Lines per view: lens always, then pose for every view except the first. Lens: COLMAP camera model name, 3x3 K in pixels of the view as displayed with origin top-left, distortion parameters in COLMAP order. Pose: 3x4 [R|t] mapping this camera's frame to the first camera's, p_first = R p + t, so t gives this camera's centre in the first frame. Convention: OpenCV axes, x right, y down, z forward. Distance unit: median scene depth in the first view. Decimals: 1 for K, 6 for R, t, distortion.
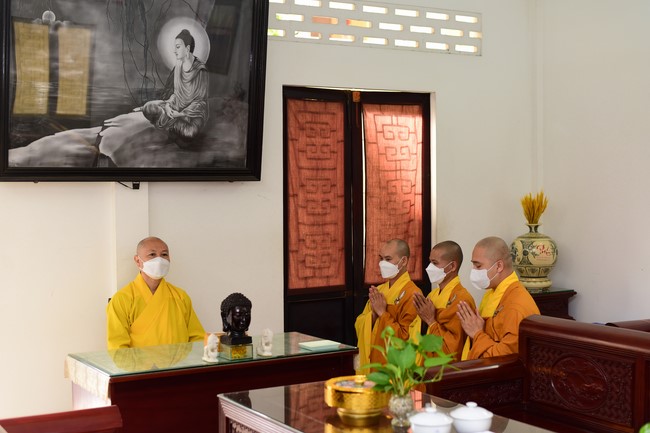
lens RADIAL K [[931.2, 0, 354.3], [0, 931.2, 207.8], [0, 0, 1]] dist [-0.132945, 0.000000]
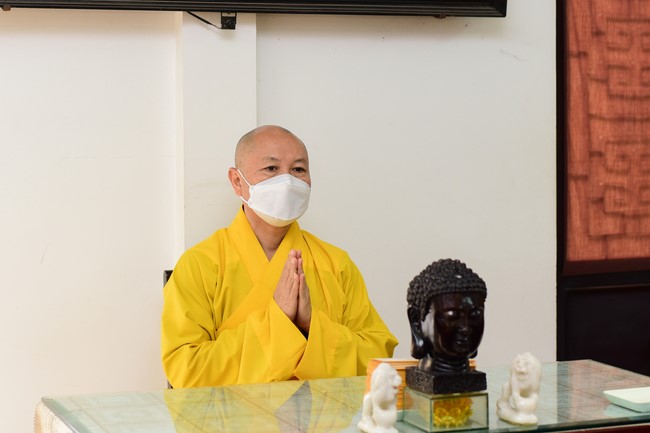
lens RADIAL K [[1347.6, 0, 326.4], [0, 1347.6, 216.2], [0, 0, 1]] dist [-0.213450, 0.000000]
pose [[0.974551, 0.015348, -0.223642, -0.041741], [-0.005125, 0.998918, 0.046218, 0.039194], [0.224109, -0.043896, 0.973575, 0.359672]]
